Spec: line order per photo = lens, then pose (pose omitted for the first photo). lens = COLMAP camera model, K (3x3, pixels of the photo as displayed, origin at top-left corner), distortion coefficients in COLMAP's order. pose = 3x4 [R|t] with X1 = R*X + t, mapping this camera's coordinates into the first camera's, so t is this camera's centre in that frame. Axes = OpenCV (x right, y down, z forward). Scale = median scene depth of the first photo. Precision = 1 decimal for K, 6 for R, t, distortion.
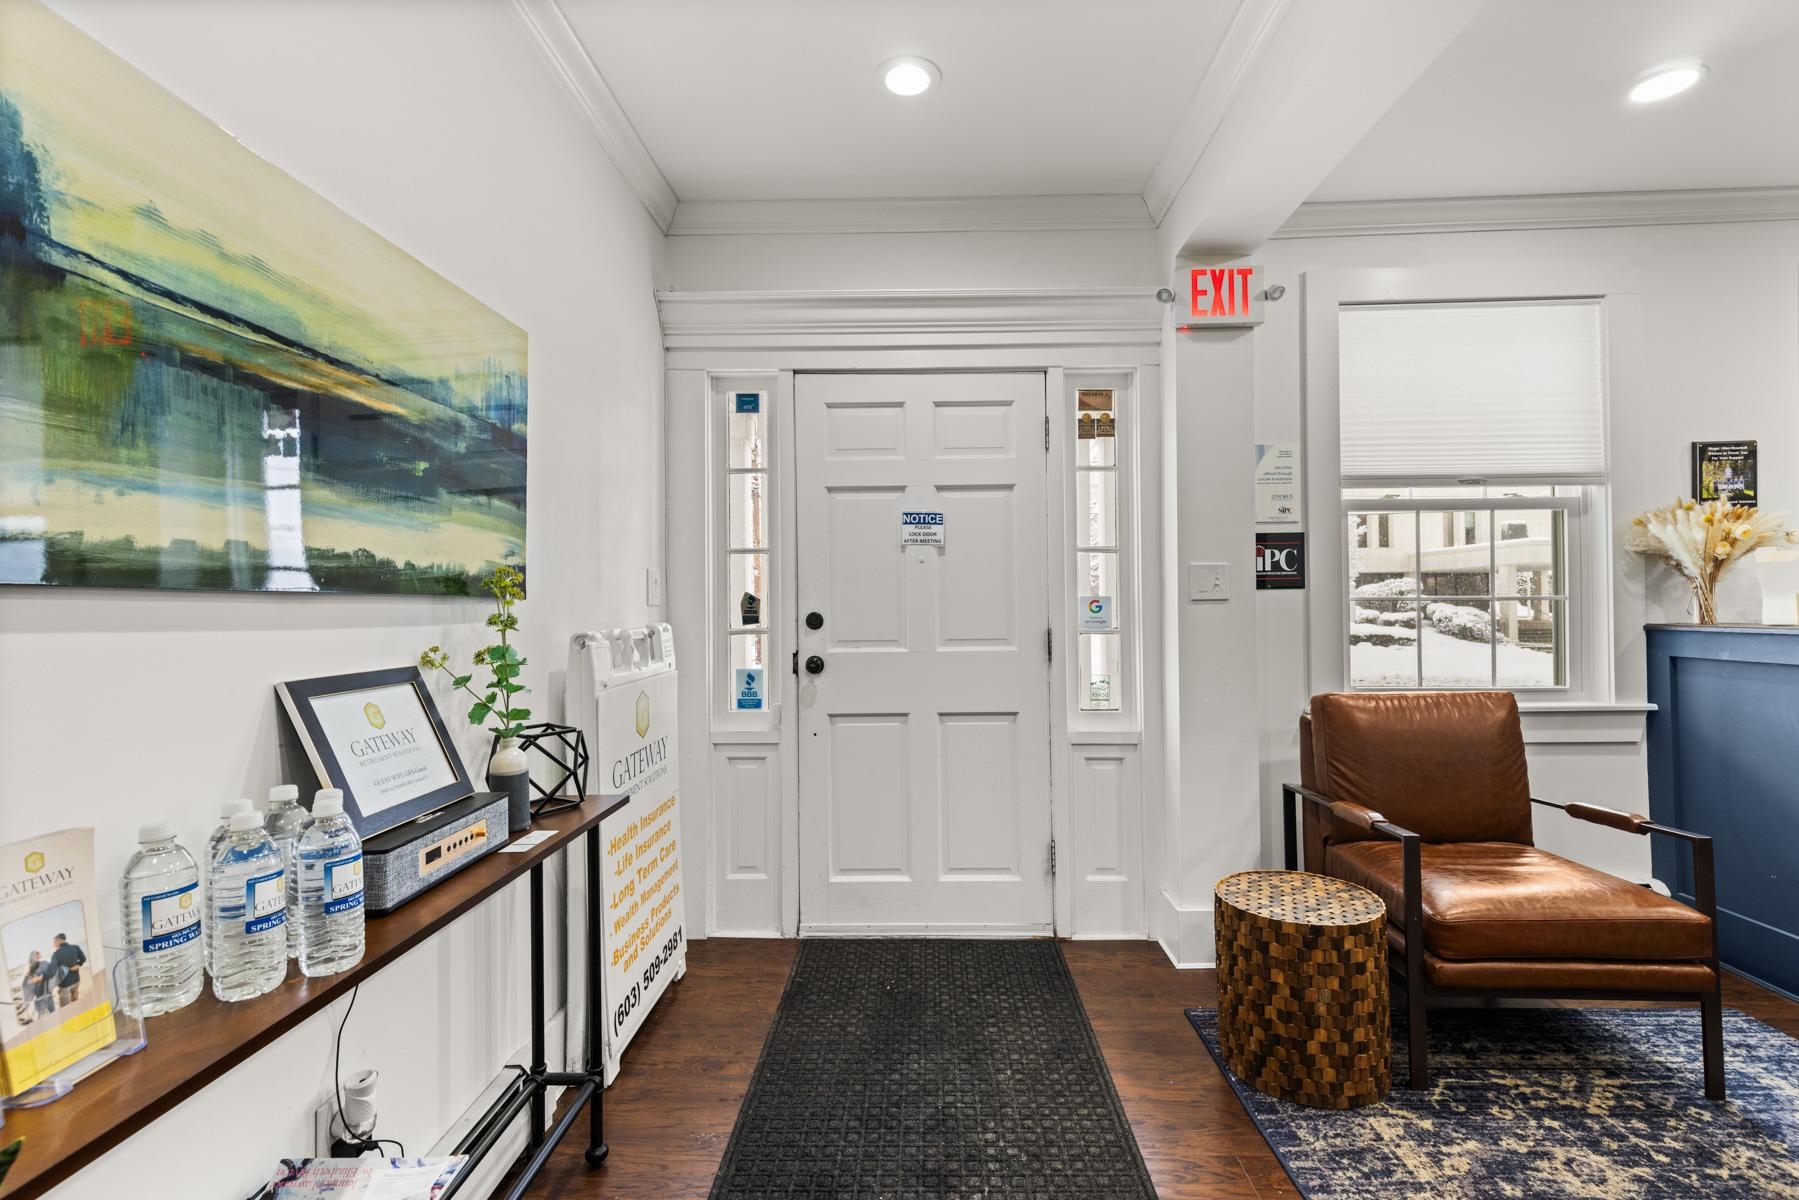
lens RADIAL K [[797.8, 0, 901.4], [0, 797.8, 600.0], [0, 0, 1]] dist [-0.003428, -0.000312]
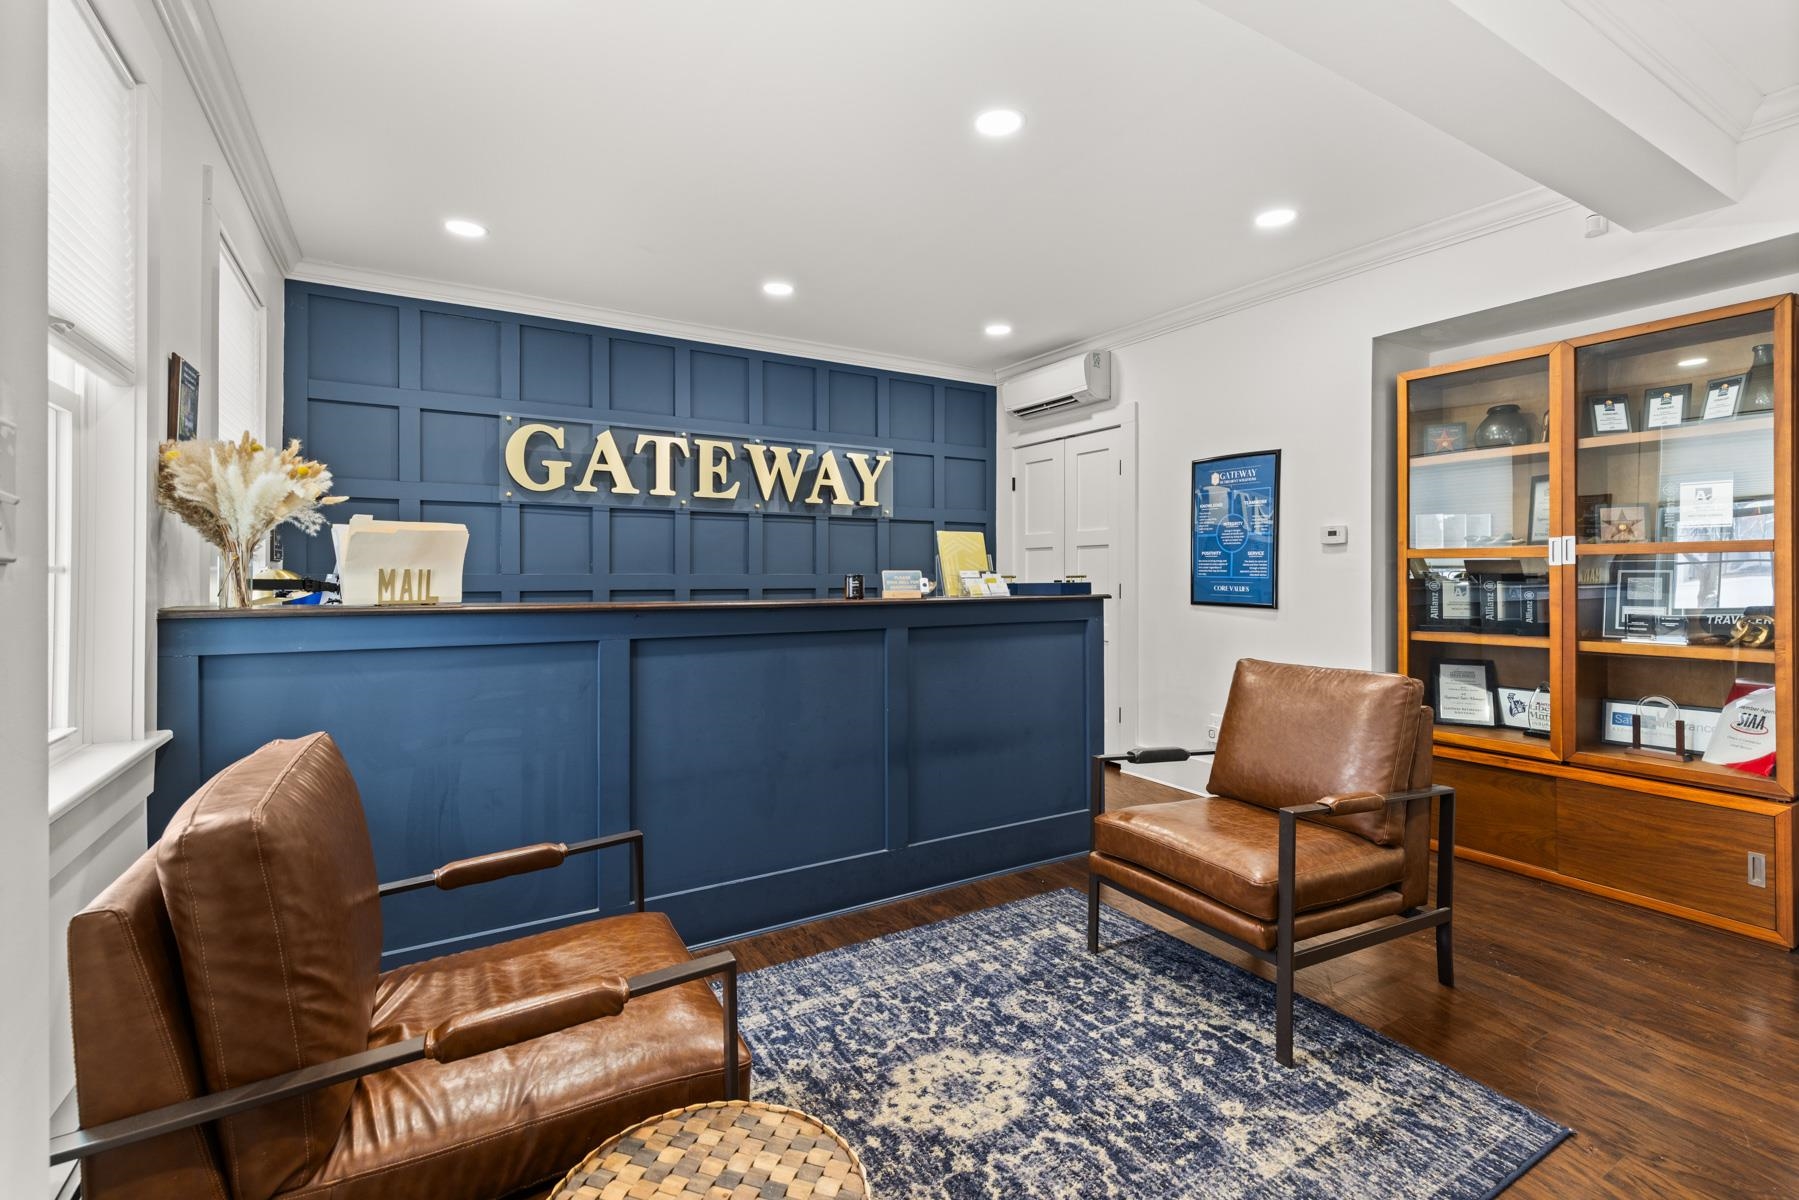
lens RADIAL K [[797.8, 0, 907.6], [0, 797.8, 575.7], [0, 0, 1]] dist [-0.003428, -0.000312]
pose [[-0.543894, 0.007324, 0.839122, 0.071442], [-0.005875, 0.999904, -0.012536, 0.010643], [-0.839133, -0.011748, -0.543799, 1.887239]]
